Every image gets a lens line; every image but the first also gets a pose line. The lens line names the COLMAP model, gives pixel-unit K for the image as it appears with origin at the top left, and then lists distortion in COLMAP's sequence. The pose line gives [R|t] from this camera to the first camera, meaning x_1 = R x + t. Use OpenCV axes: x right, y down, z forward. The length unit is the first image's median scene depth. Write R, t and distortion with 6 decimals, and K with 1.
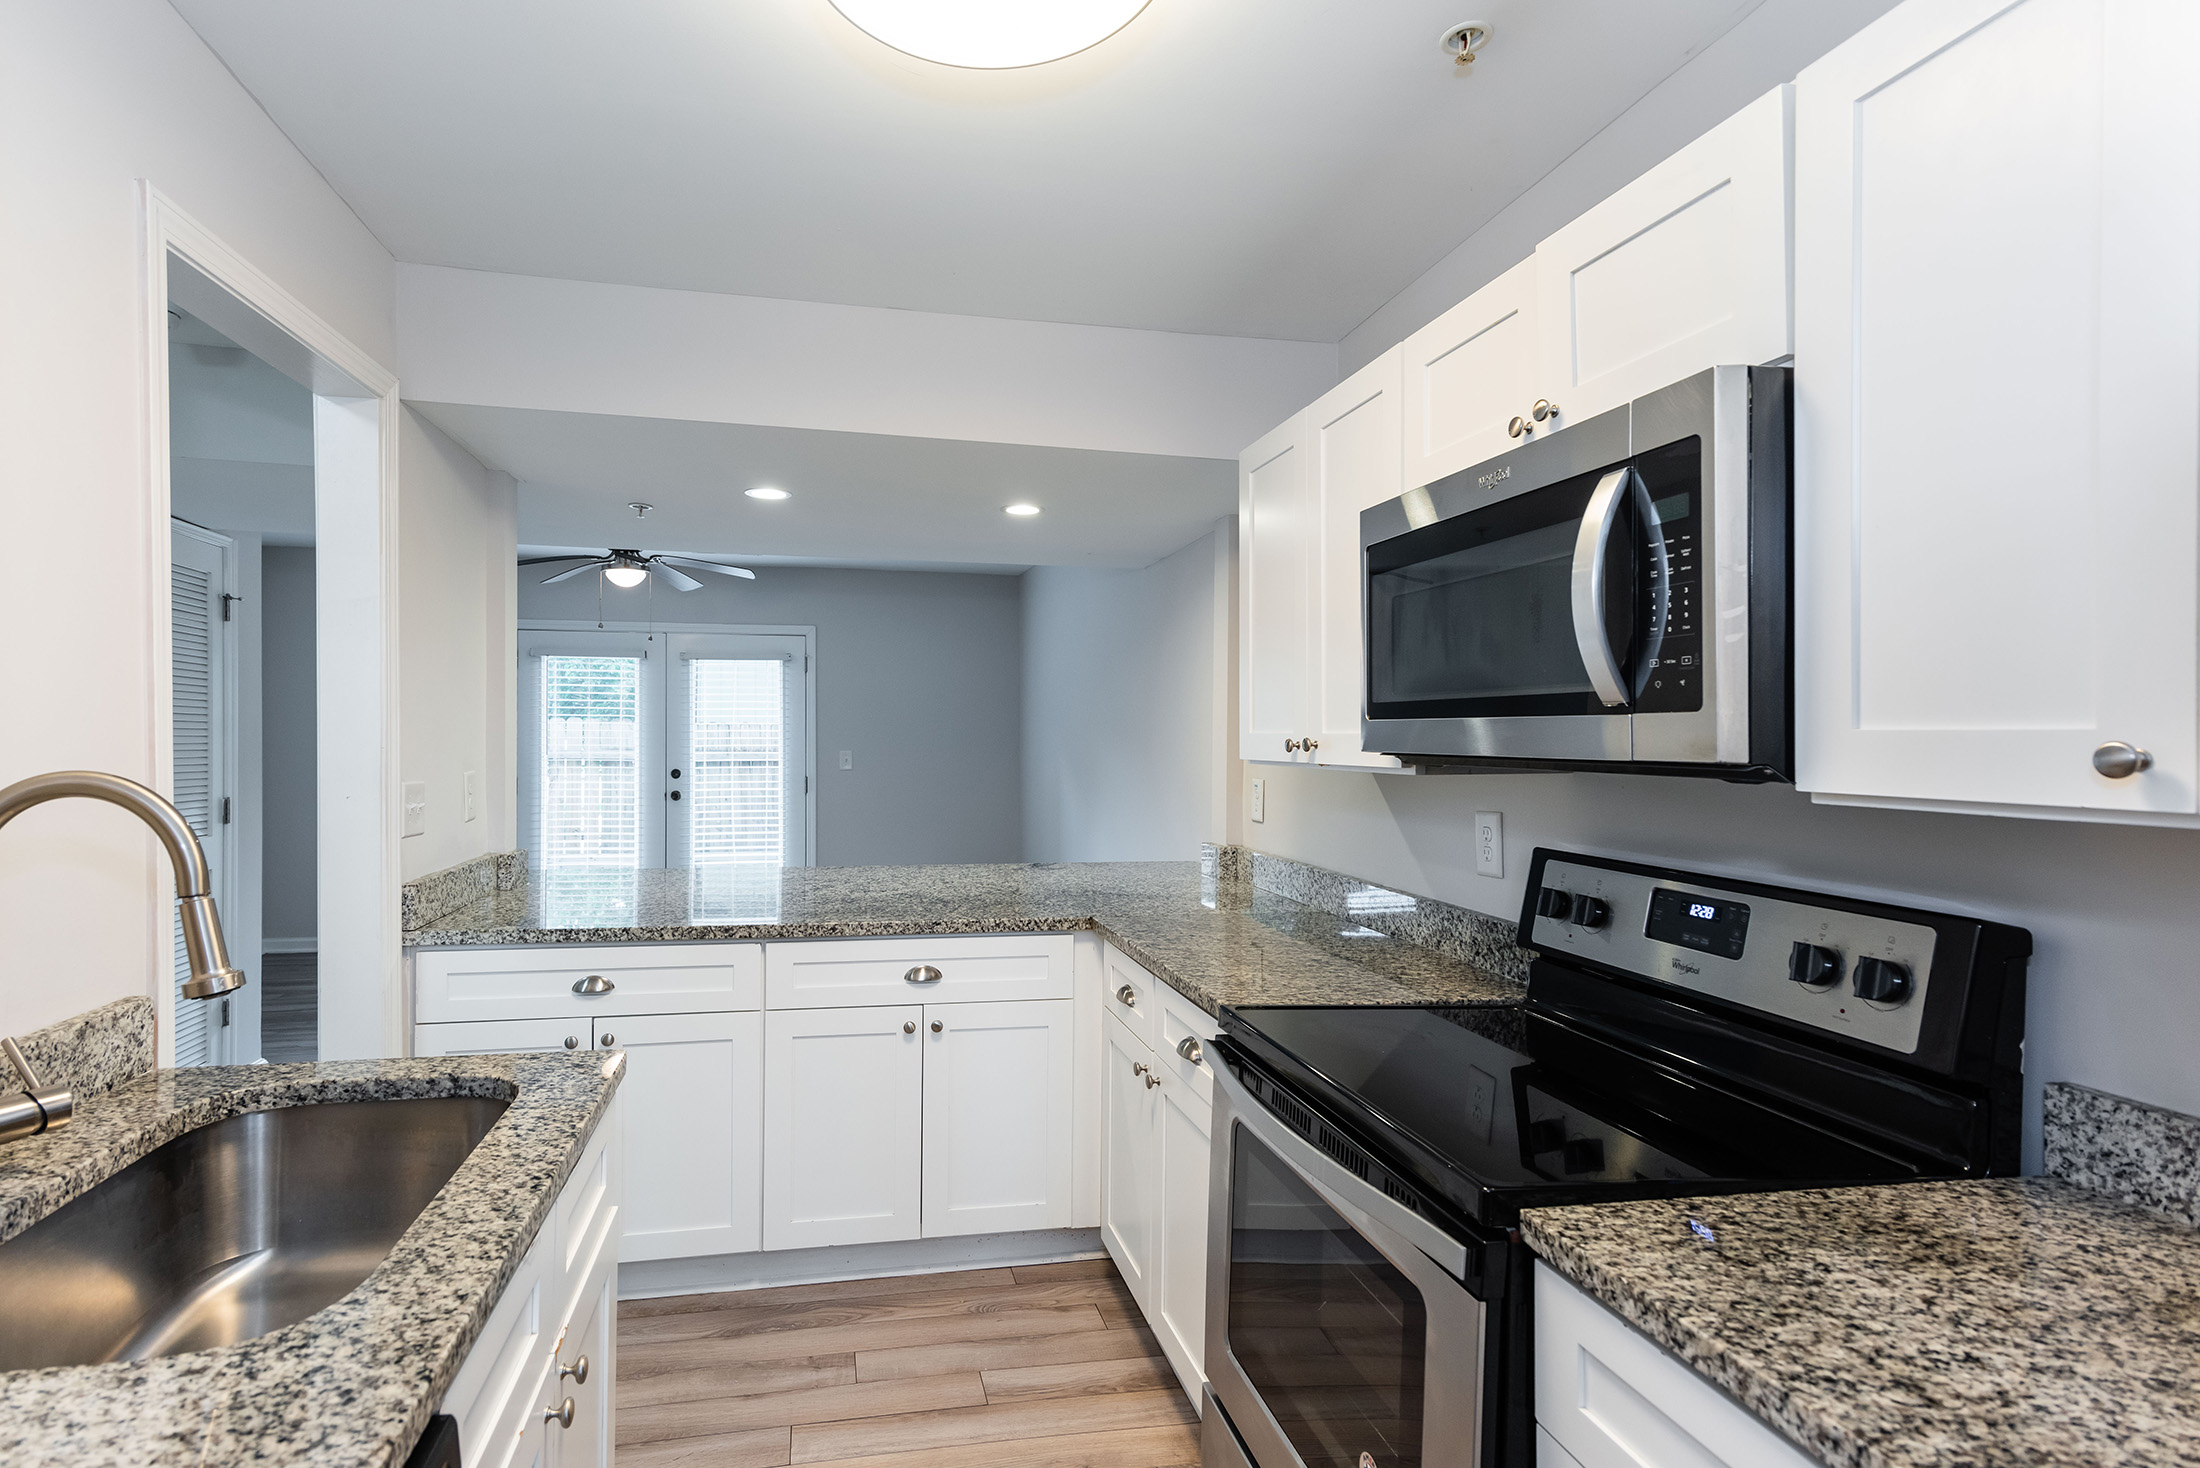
lens RADIAL K [[1107.3, 0, 1058.7], [0, 1107.3, 738.1], [0, 0, 1]] dist [0.003164, 0.000708]
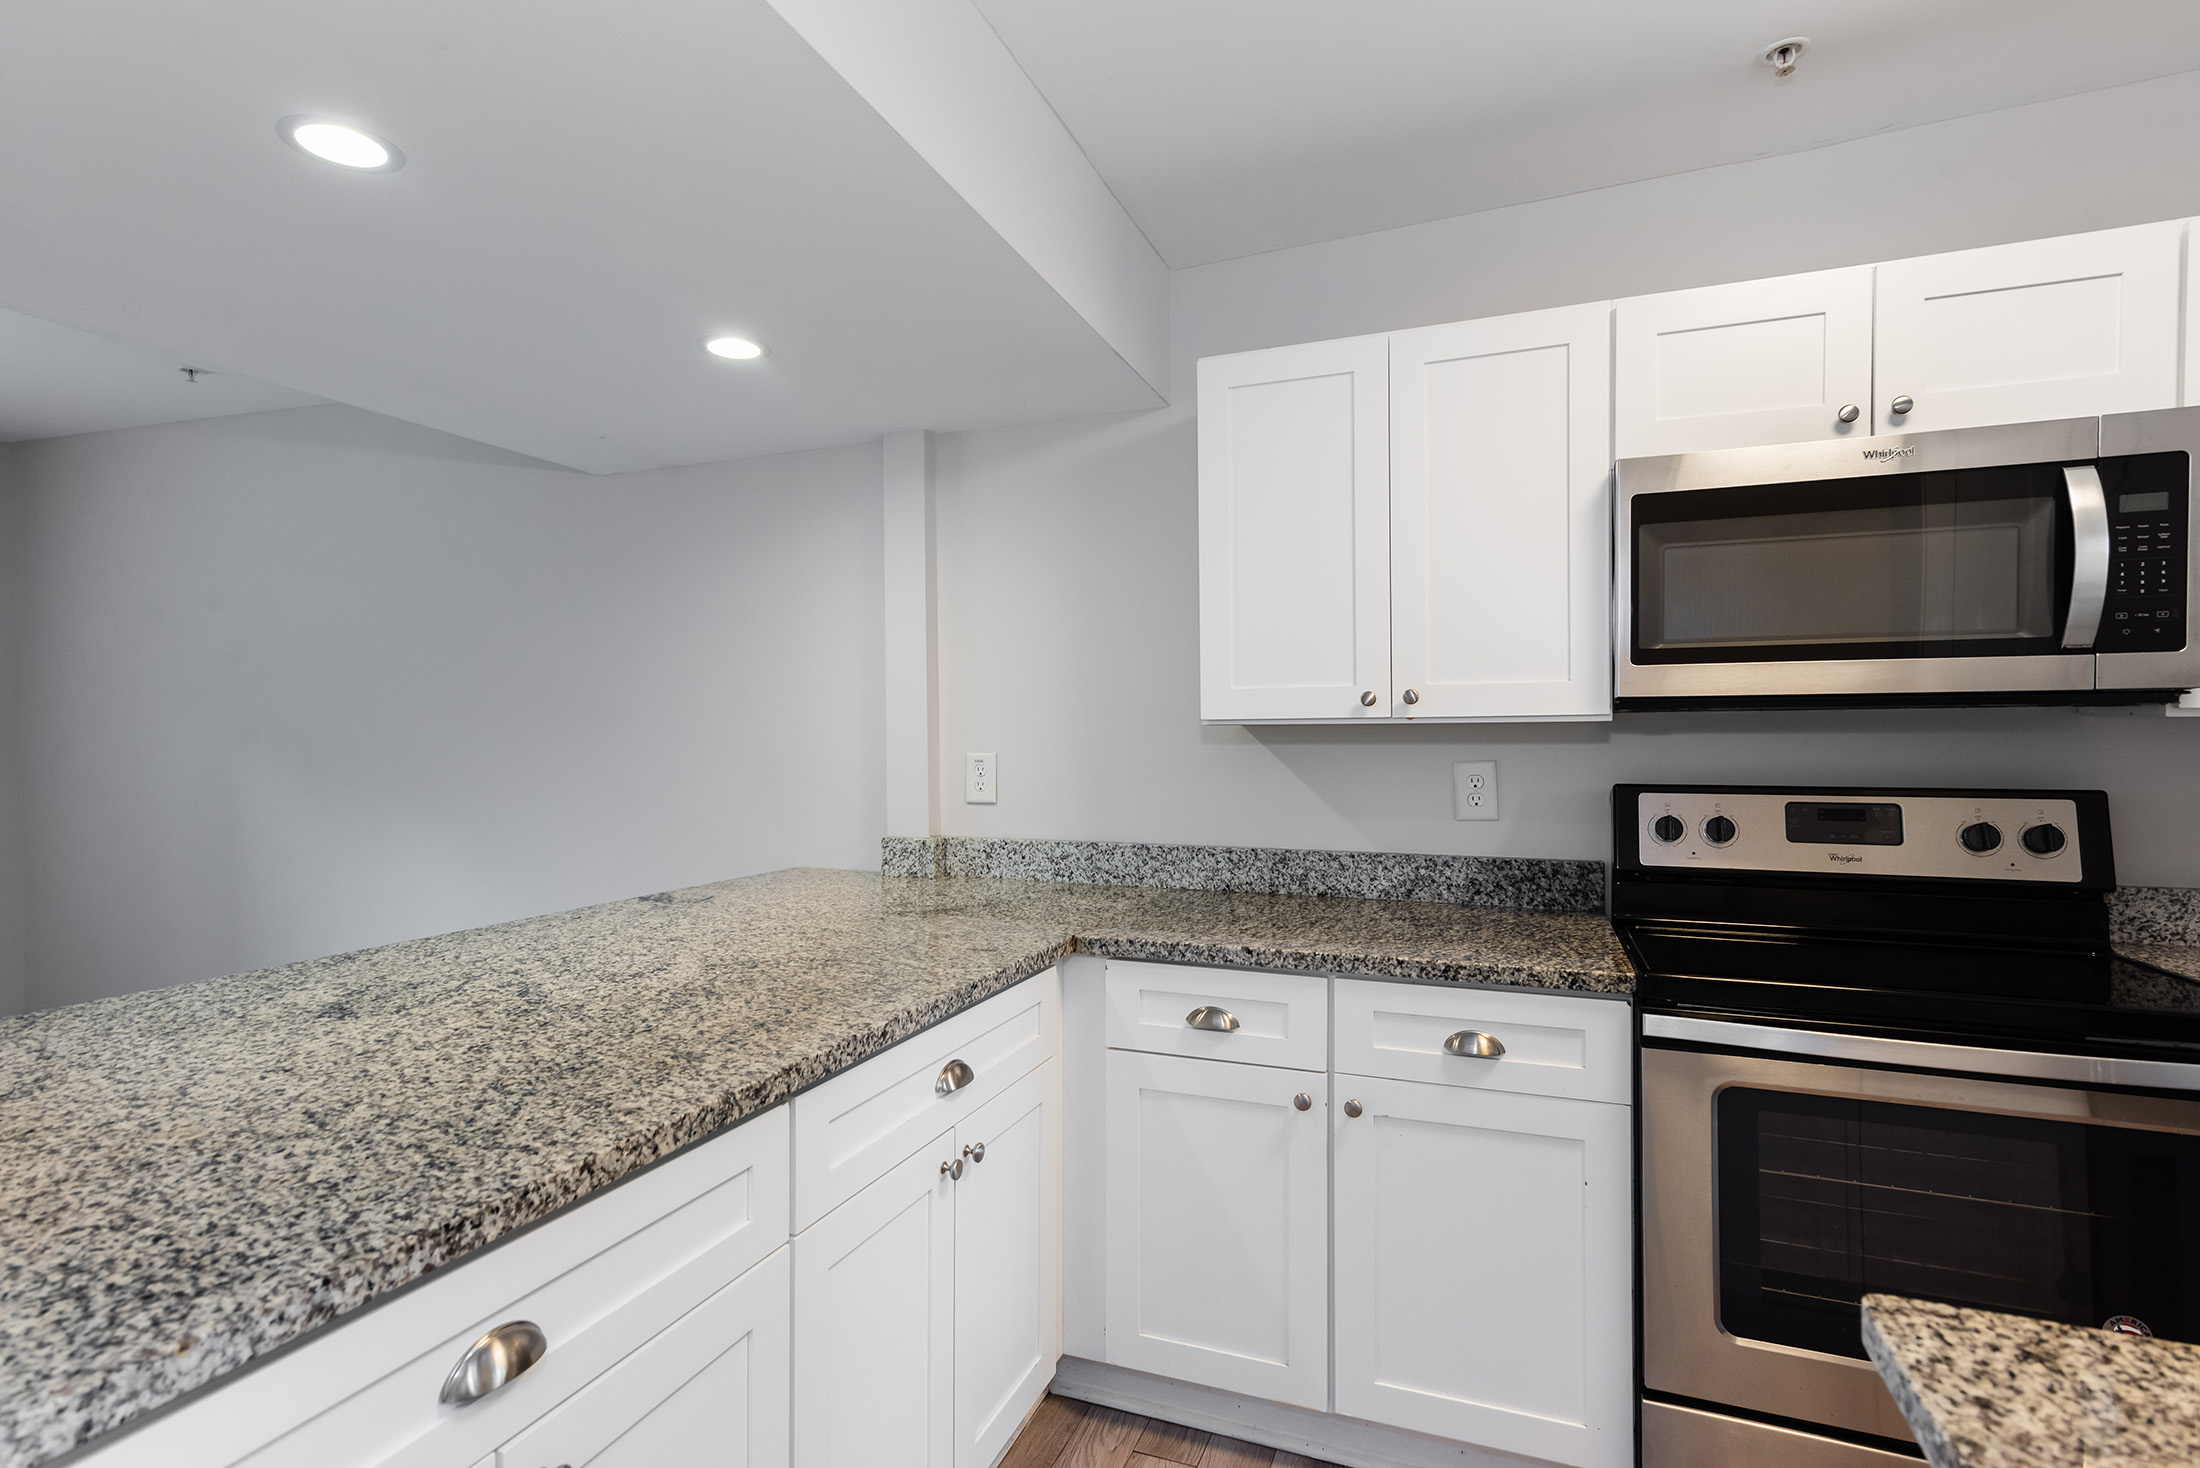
lens RADIAL K [[1055.0, 0, 1109.9], [0, 1055.0, 740.0], [0, 0, 1]] dist [0.017966, 0.000253]
pose [[0.542293, -0.018367, 0.839988, -1.182384], [0.014020, 0.999820, 0.012811, 0.046934], [-0.840072, 0.004829, 0.542453, 1.286146]]
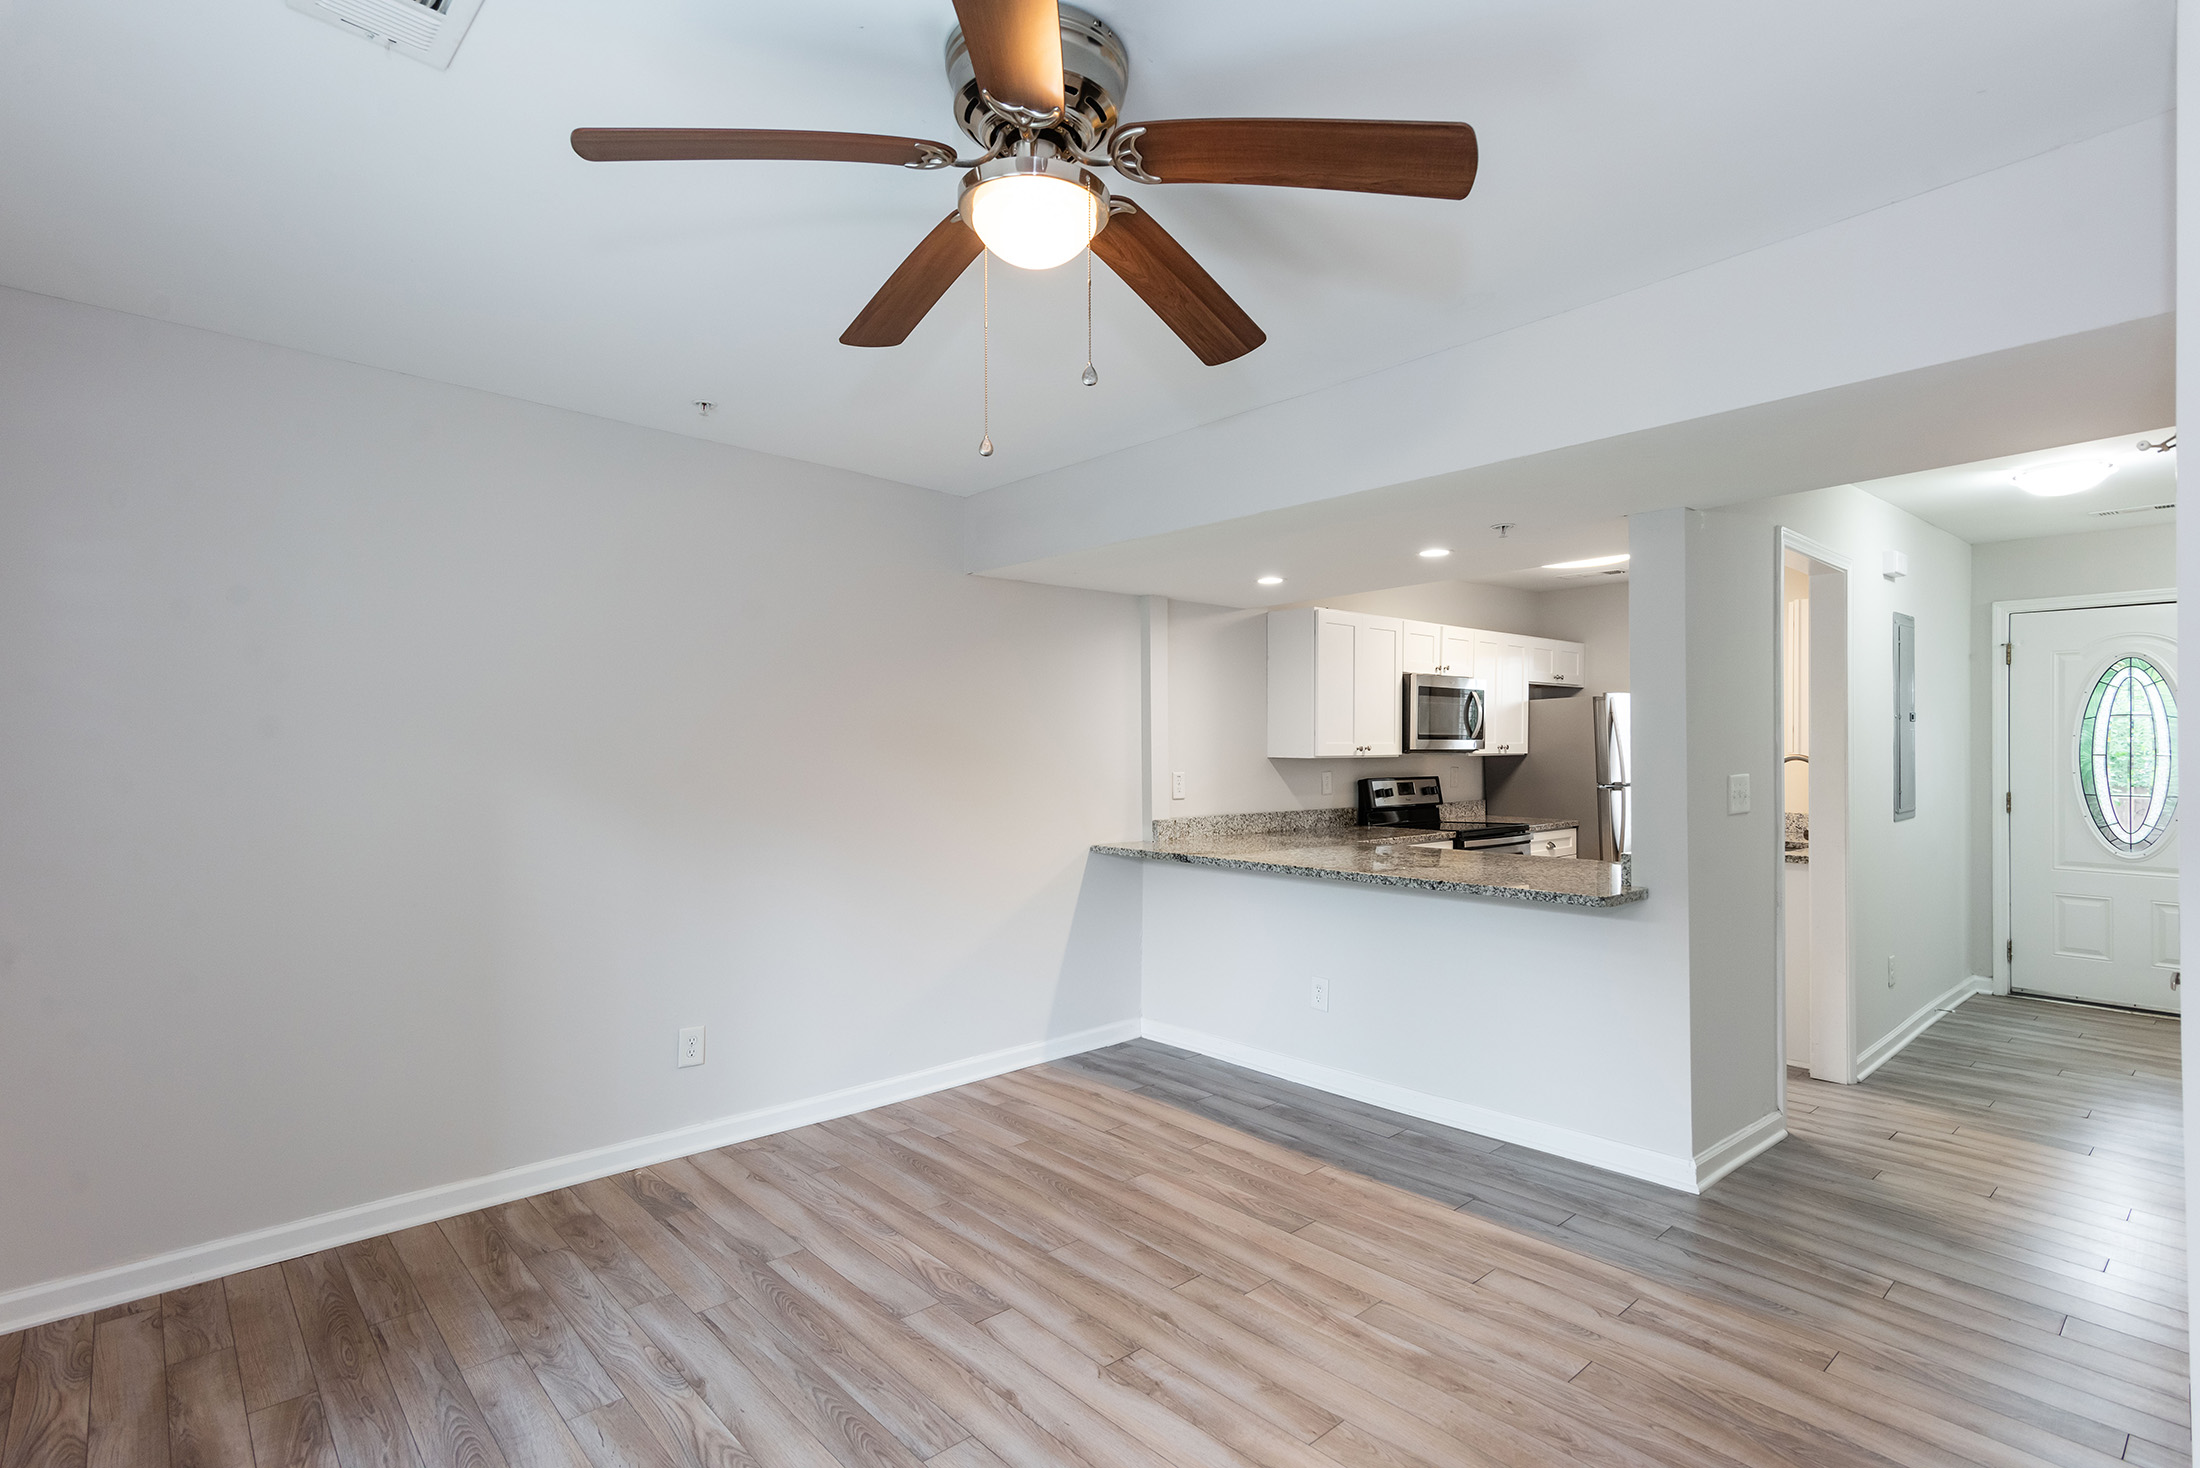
lens RADIAL K [[1070.7, 0, 1059.9], [0, 1070.7, 731.8], [0, 0, 1]] dist [0.018522, 0.000373]
pose [[-0.482408, 0.000043, 0.875946, -2.859813], [-0.002379, 0.999996, -0.001360, -0.047800], [-0.875943, -0.002740, -0.482407, 5.019553]]
